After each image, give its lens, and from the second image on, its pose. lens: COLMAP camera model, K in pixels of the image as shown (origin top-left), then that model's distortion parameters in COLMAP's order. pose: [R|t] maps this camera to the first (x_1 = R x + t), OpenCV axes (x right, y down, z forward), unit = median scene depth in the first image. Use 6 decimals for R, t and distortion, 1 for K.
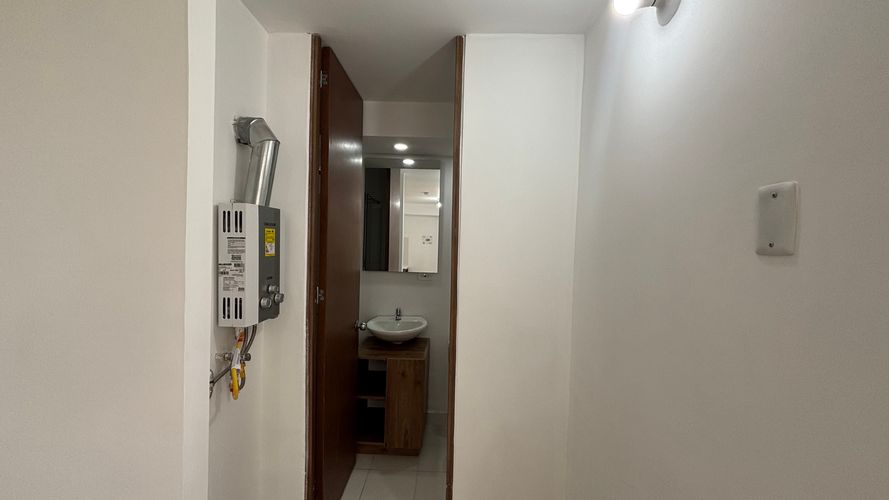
lens RADIAL K [[359.5, 0, 443.8], [0, 359.5, 248.5], [0, 0, 1]] dist [0.001906, -0.000966]
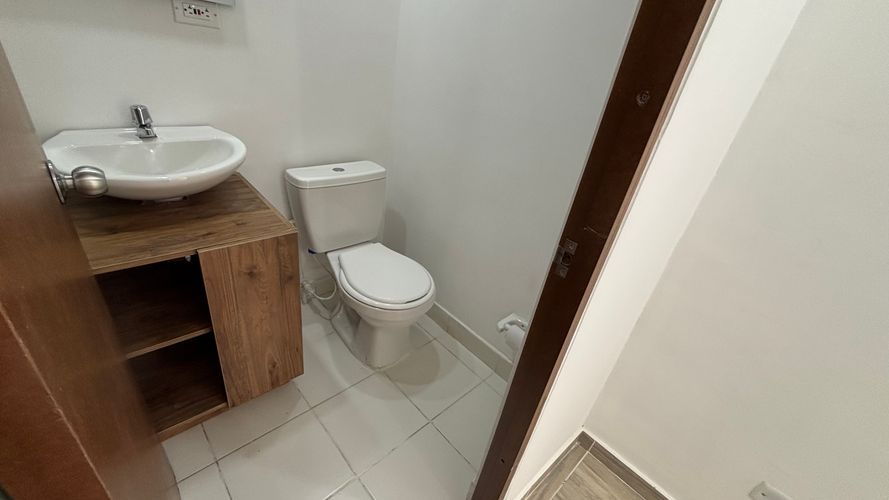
lens RADIAL K [[359.5, 0, 443.8], [0, 359.5, 248.5], [0, 0, 1]] dist [0.001906, -0.000966]
pose [[0.707876, -0.271173, 0.652209, -0.220089], [-0.120764, 0.863309, 0.490015, 0.088521], [-0.695936, -0.425633, 0.578368, 0.607435]]
